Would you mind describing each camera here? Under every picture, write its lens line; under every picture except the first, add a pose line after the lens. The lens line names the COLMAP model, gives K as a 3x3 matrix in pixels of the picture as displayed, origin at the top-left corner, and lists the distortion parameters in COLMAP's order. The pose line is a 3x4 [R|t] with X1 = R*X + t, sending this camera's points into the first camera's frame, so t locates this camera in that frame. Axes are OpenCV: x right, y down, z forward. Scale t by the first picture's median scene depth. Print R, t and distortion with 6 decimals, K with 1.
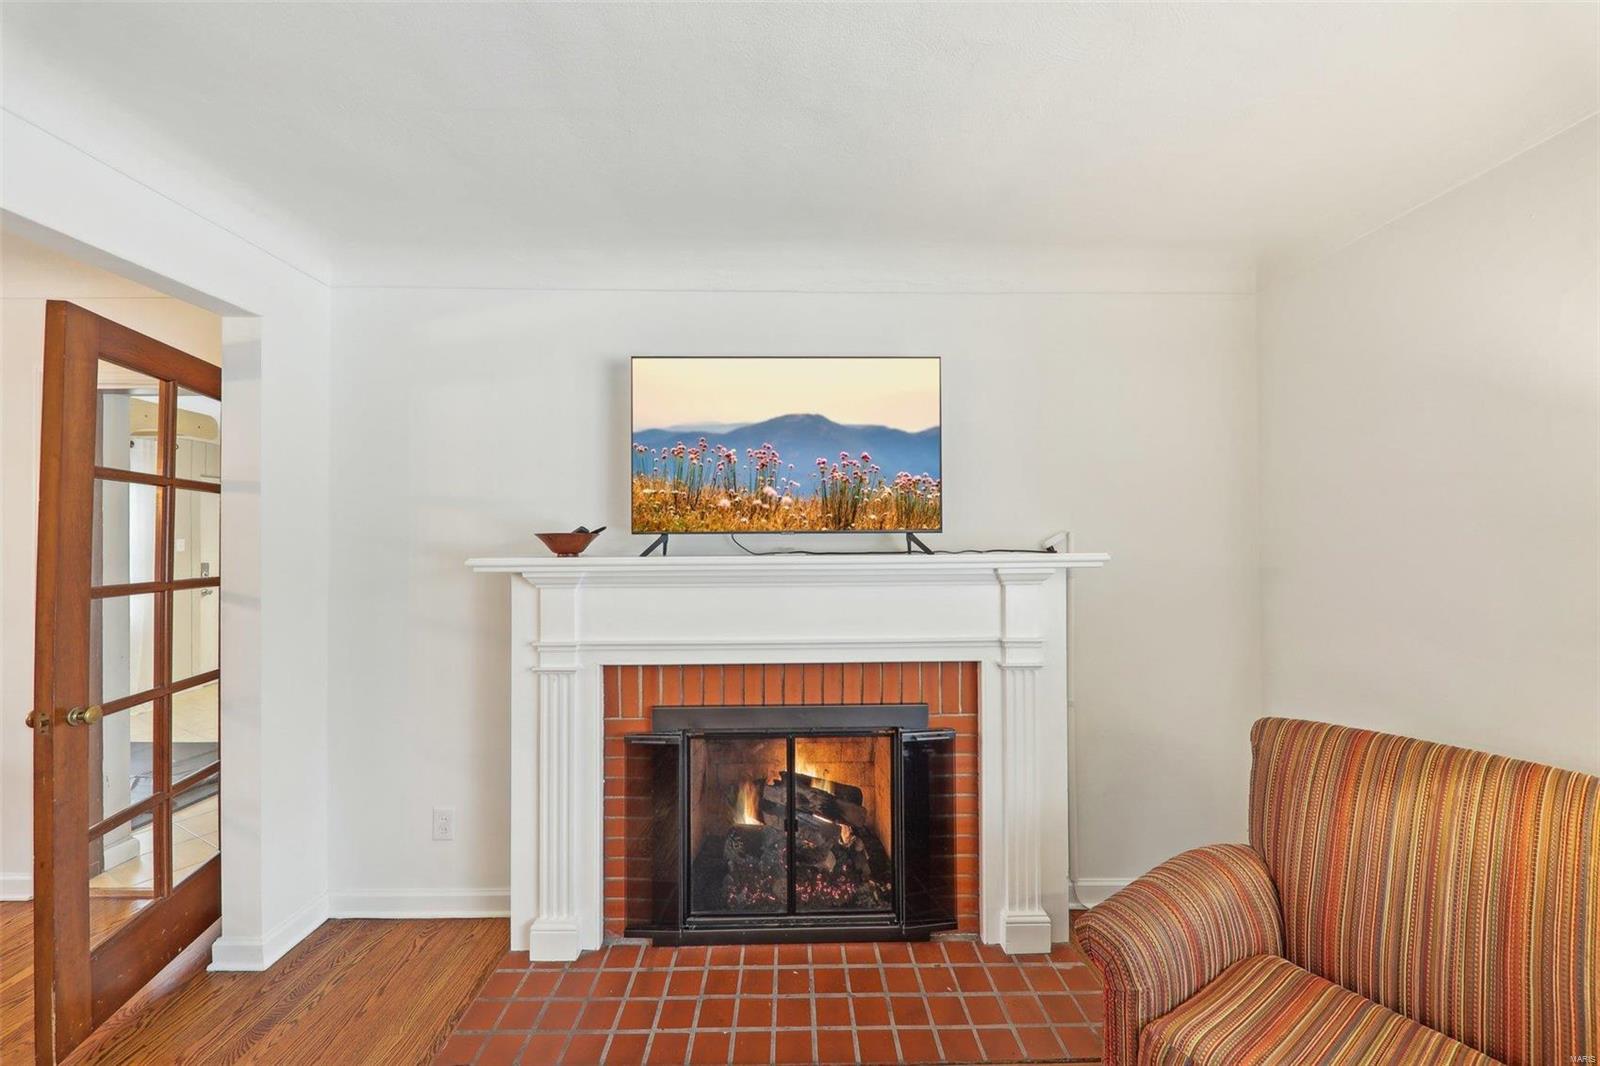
lens RADIAL K [[567.9, 0, 799.7], [0, 567.9, 541.6], [0, 0, 1]] dist [0.000285, -0.002190]
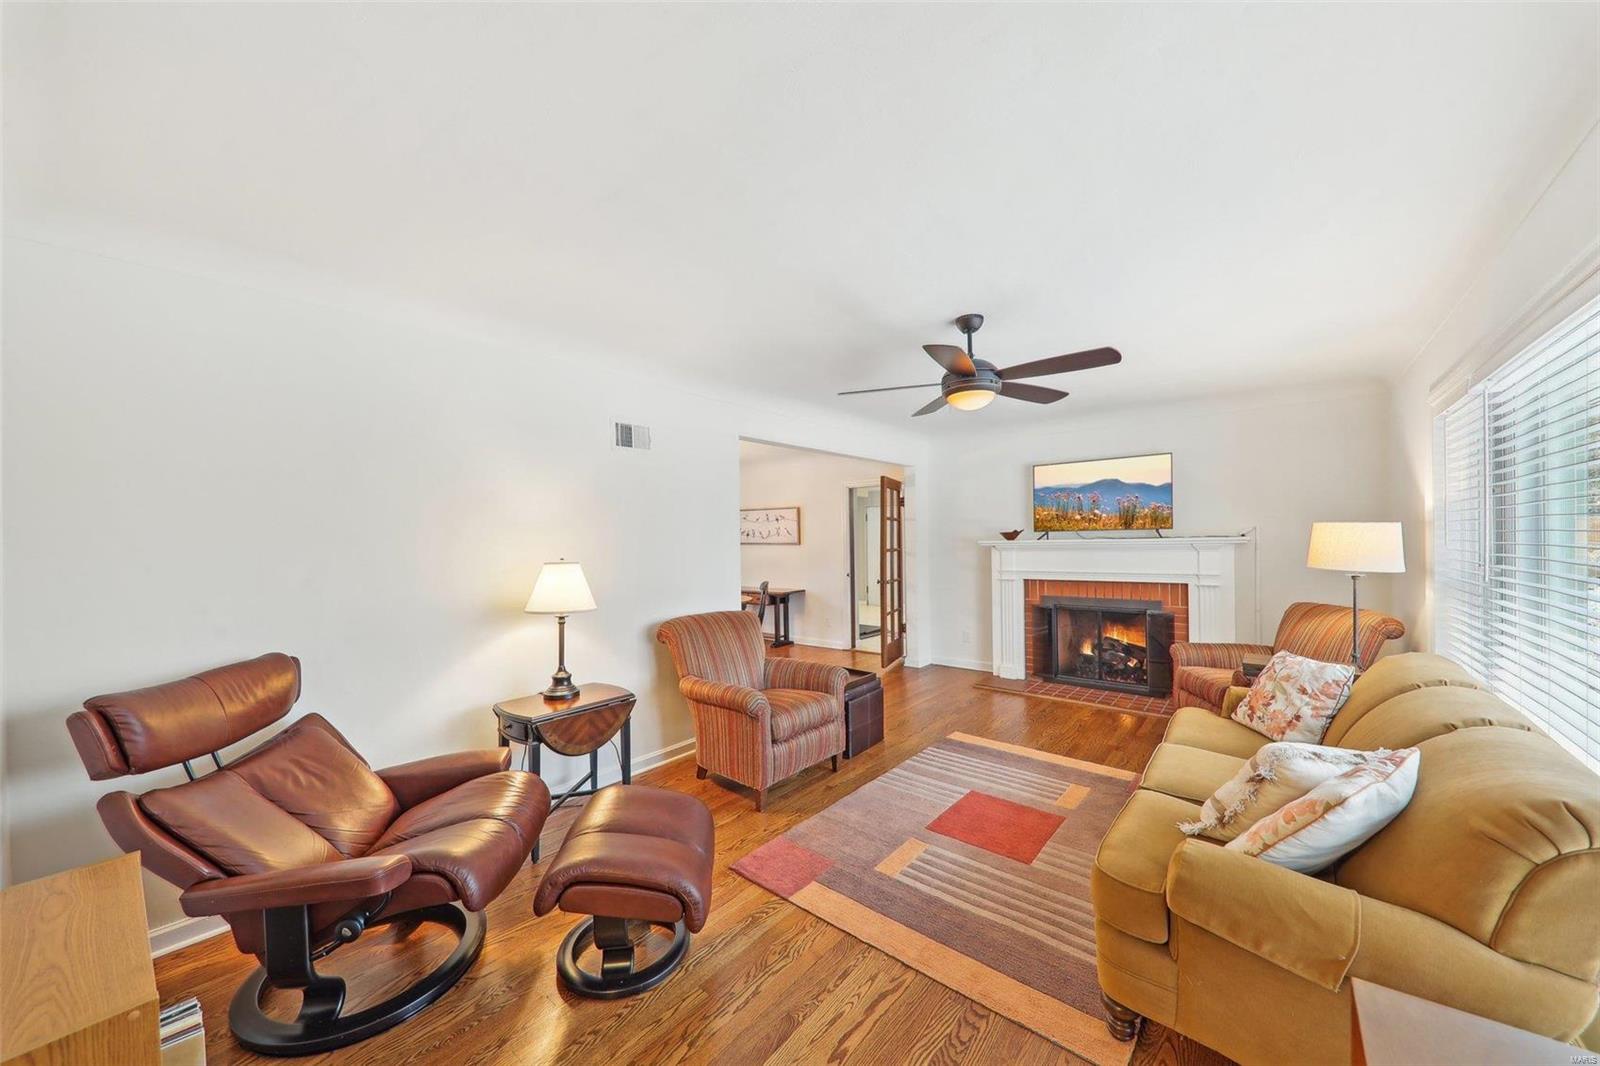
lens RADIAL K [[567.9, 0, 800.7], [0, 567.9, 539.5], [0, 0, 1]] dist [0.000285, -0.002190]
pose [[0.753138, -0.011856, -0.657756, 0.629097], [0.007859, 0.999928, -0.009026, 0.038408], [0.657816, 0.001629, 0.753177, -1.722738]]
